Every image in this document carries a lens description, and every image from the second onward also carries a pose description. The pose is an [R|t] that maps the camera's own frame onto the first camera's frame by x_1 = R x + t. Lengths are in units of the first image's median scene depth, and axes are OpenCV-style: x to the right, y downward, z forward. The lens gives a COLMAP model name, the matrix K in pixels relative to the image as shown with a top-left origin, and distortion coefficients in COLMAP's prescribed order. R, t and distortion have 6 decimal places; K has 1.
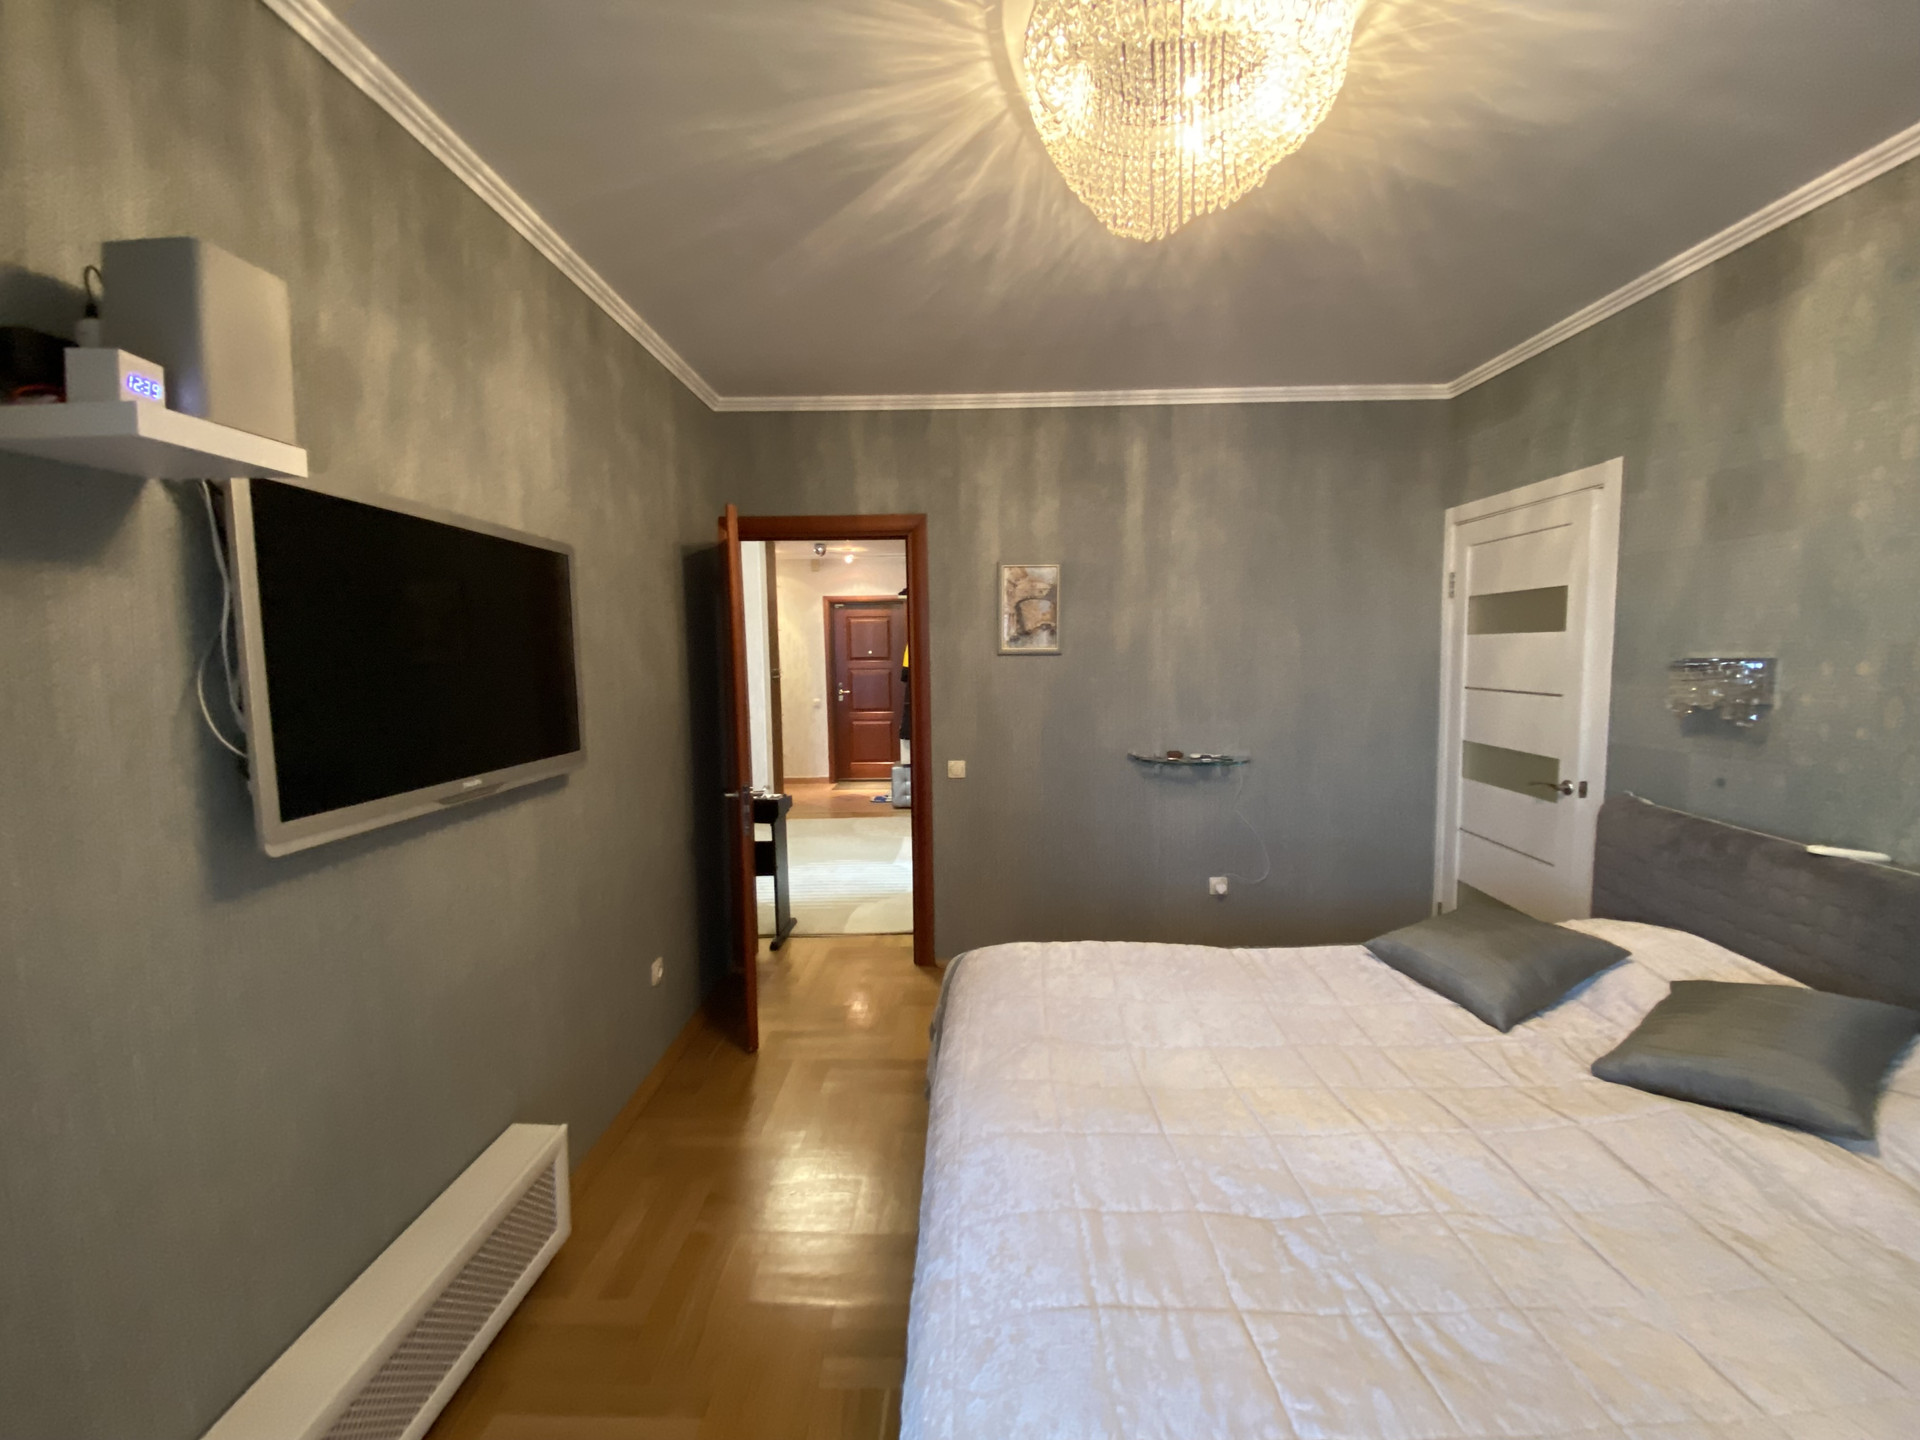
lens RADIAL K [[757.1, 0, 960.0], [0, 757.1, 720.0], [0, 0, 1]] dist [0.001218, -0.017385]
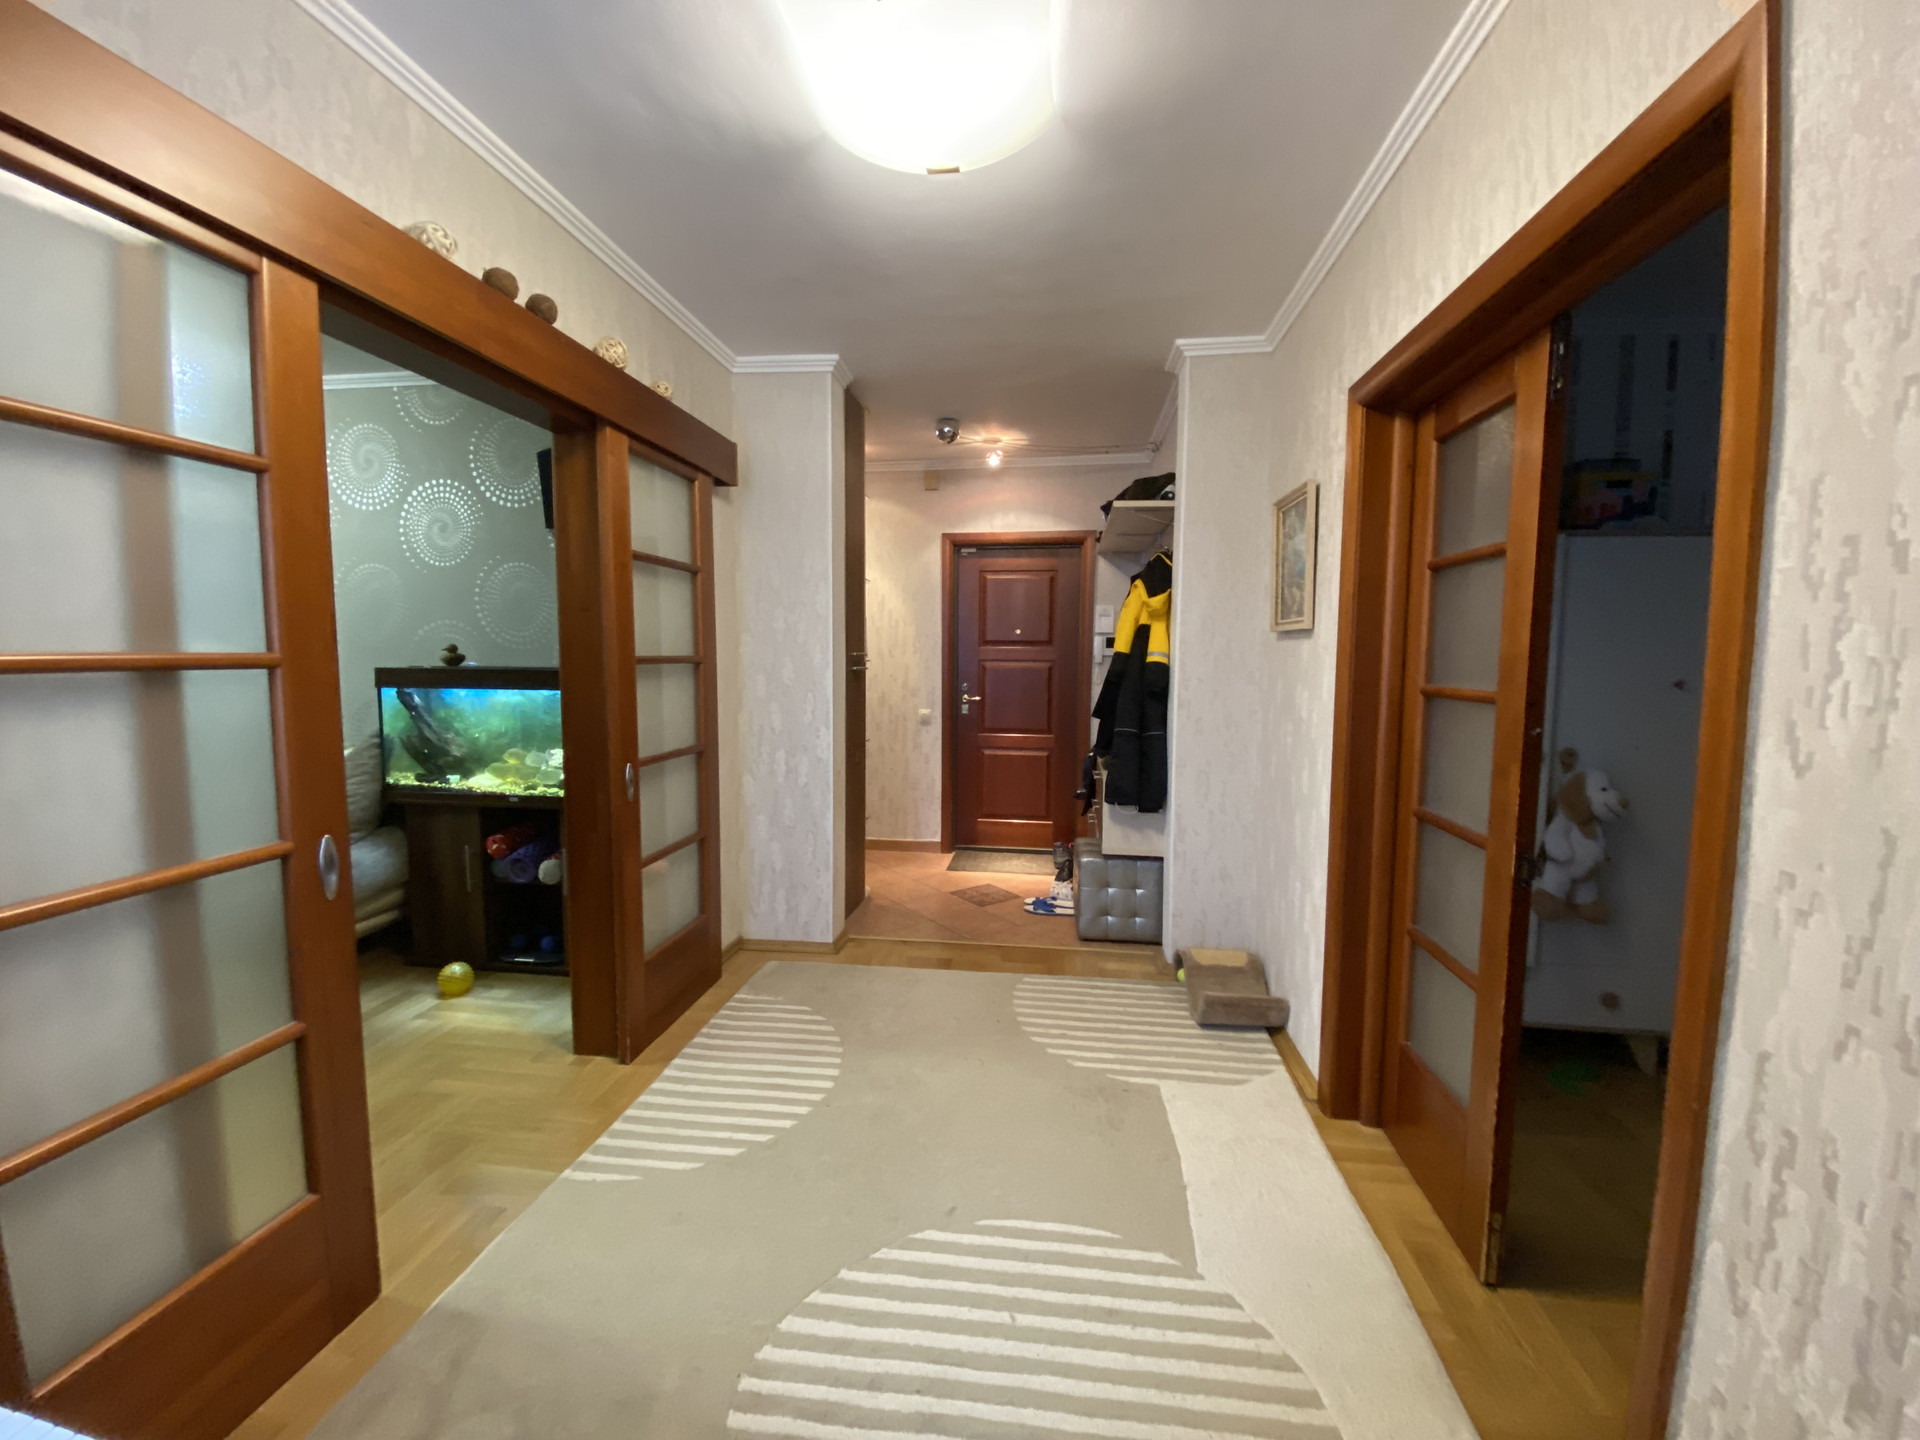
lens RADIAL K [[757.1, 0, 960.0], [0, 757.1, 720.0], [0, 0, 1]] dist [0.001218, -0.017385]
pose [[0.993700, 0.031728, -0.107486, -0.099209], [-0.031720, 0.999495, 0.001784, -0.021456], [0.107489, 0.001637, 0.994205, 0.419637]]
